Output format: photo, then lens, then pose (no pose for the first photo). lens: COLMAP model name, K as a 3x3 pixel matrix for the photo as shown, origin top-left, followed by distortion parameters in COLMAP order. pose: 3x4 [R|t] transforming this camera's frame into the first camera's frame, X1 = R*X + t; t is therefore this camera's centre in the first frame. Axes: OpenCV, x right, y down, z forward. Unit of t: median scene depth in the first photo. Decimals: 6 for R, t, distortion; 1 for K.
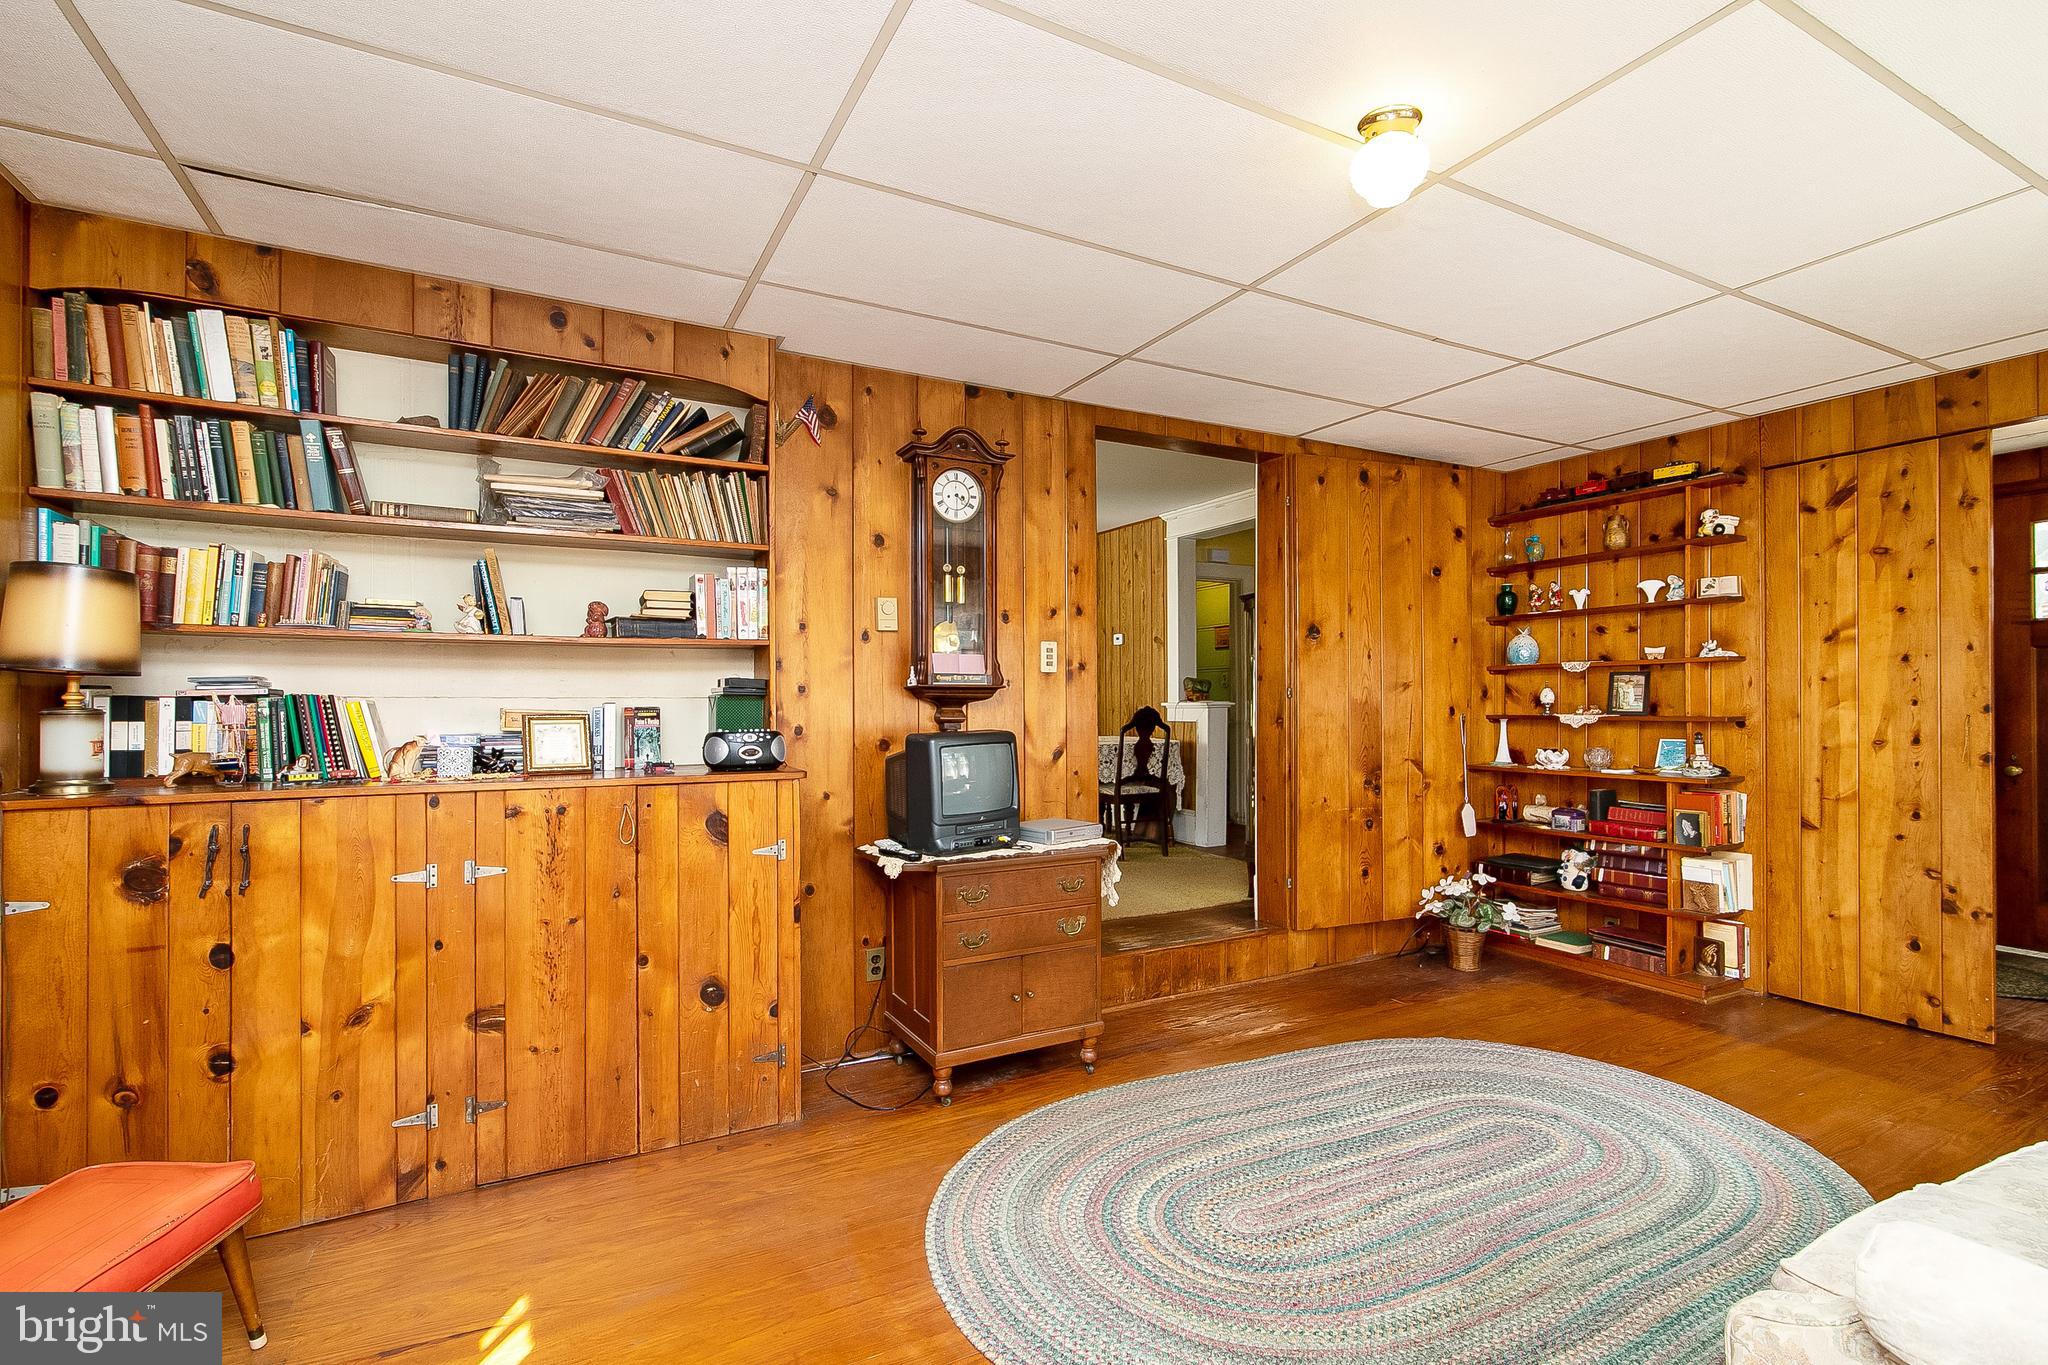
lens RADIAL K [[936.5, 0, 1024.0], [0, 936.5, 682.5], [0, 0, 1]] dist [-0.010225, 0.000351]
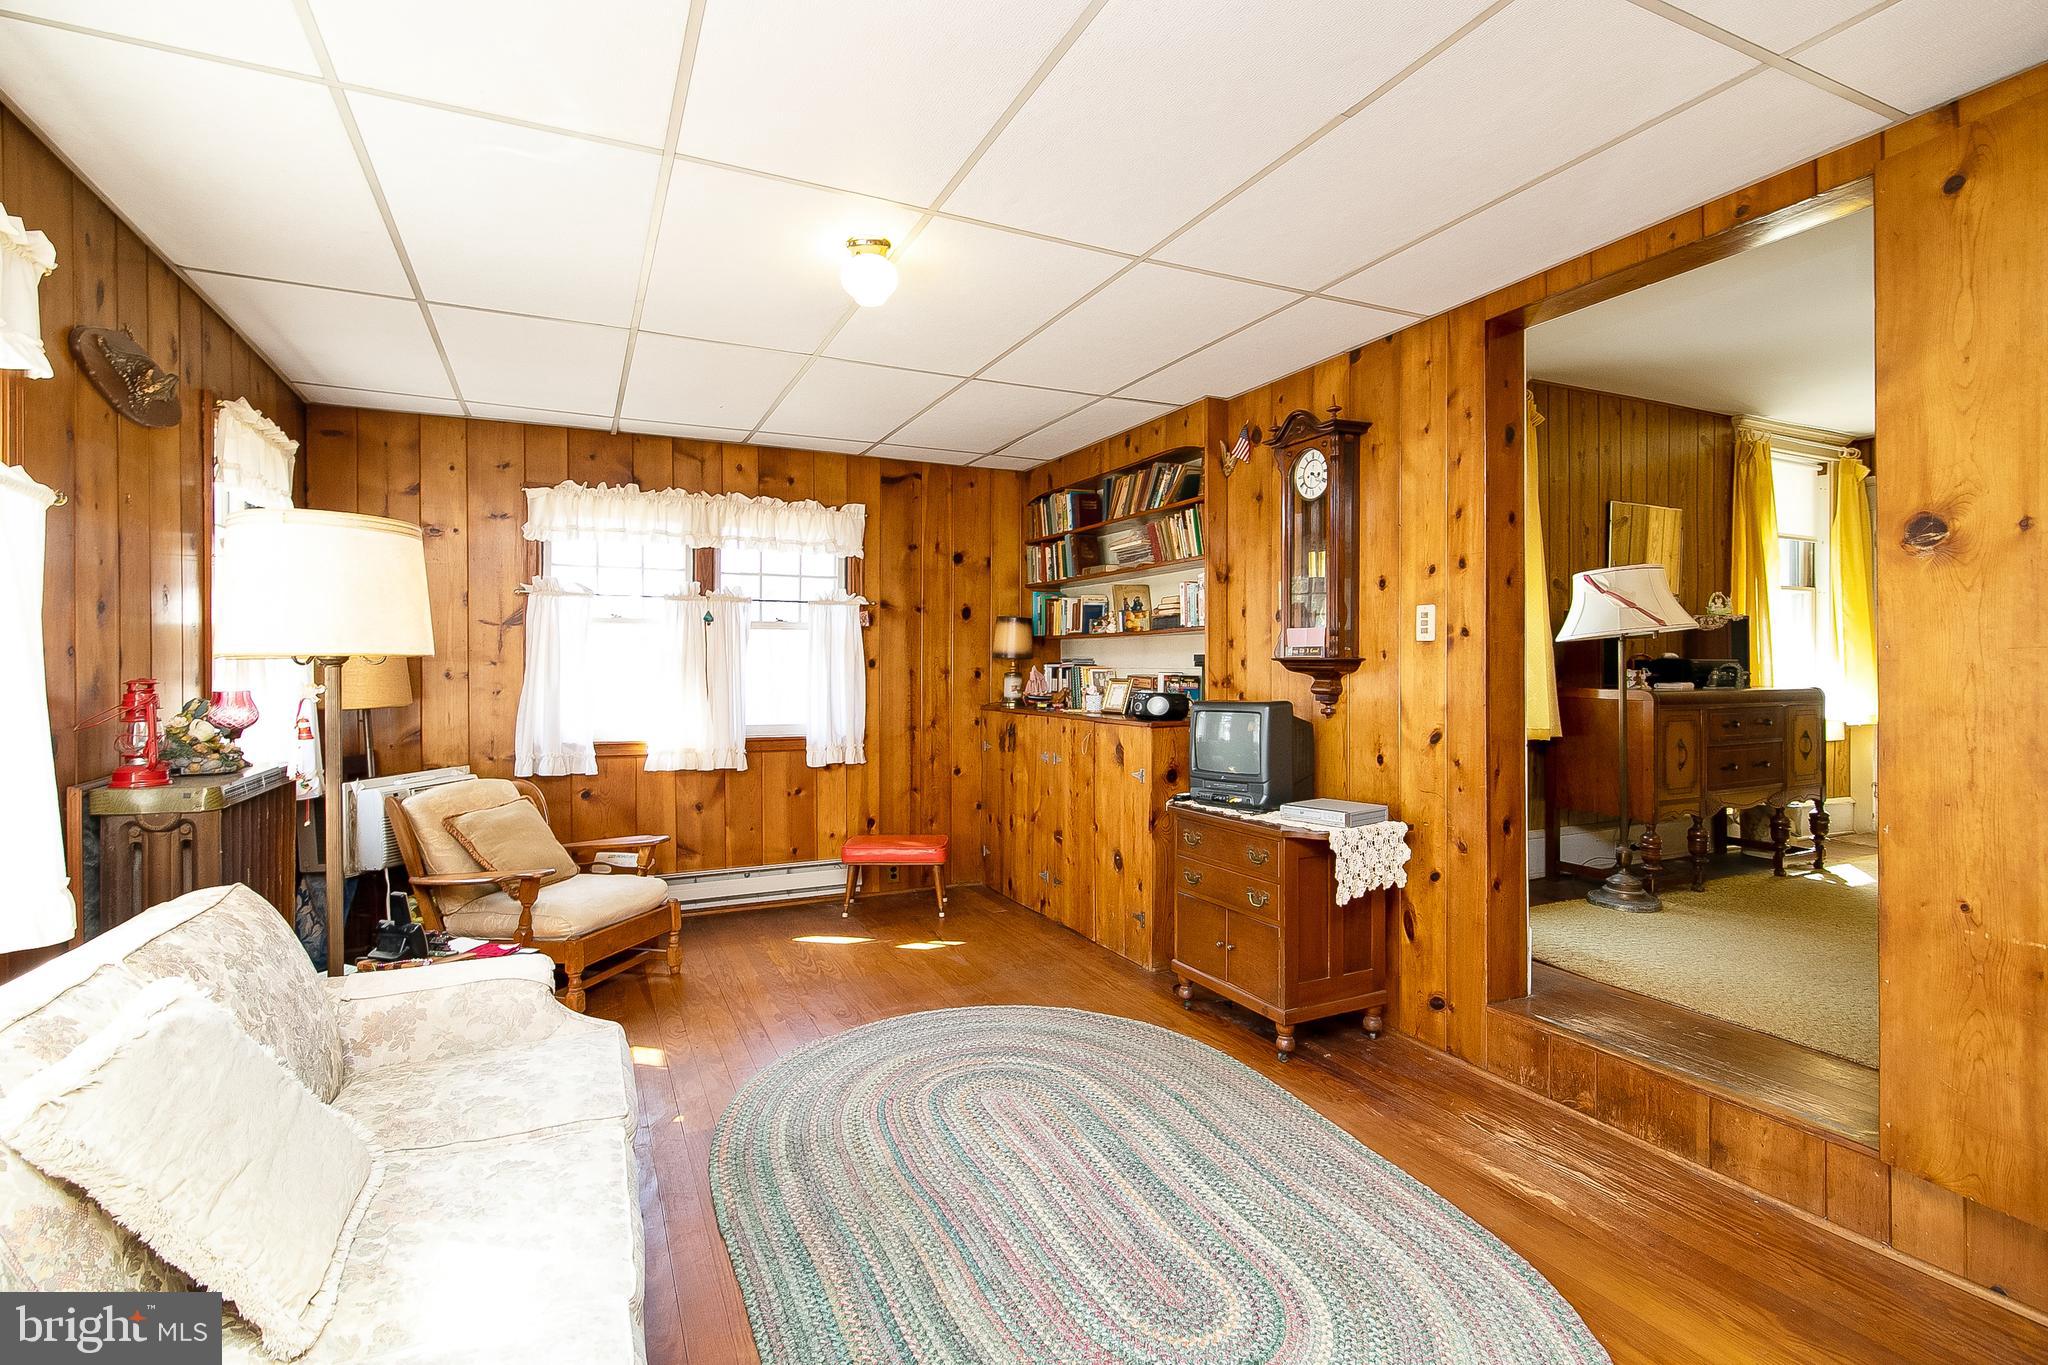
lens RADIAL K [[952.5, 0, 1018.6], [0, 952.5, 647.1], [0, 0, 1]] dist [-0.012066, 0.000057]
pose [[-0.049889, -0.019249, -0.998569, 0.984475], [0.015854, 0.999673, -0.020062, 0.006785], [0.998629, -0.016833, -0.049567, 0.723650]]
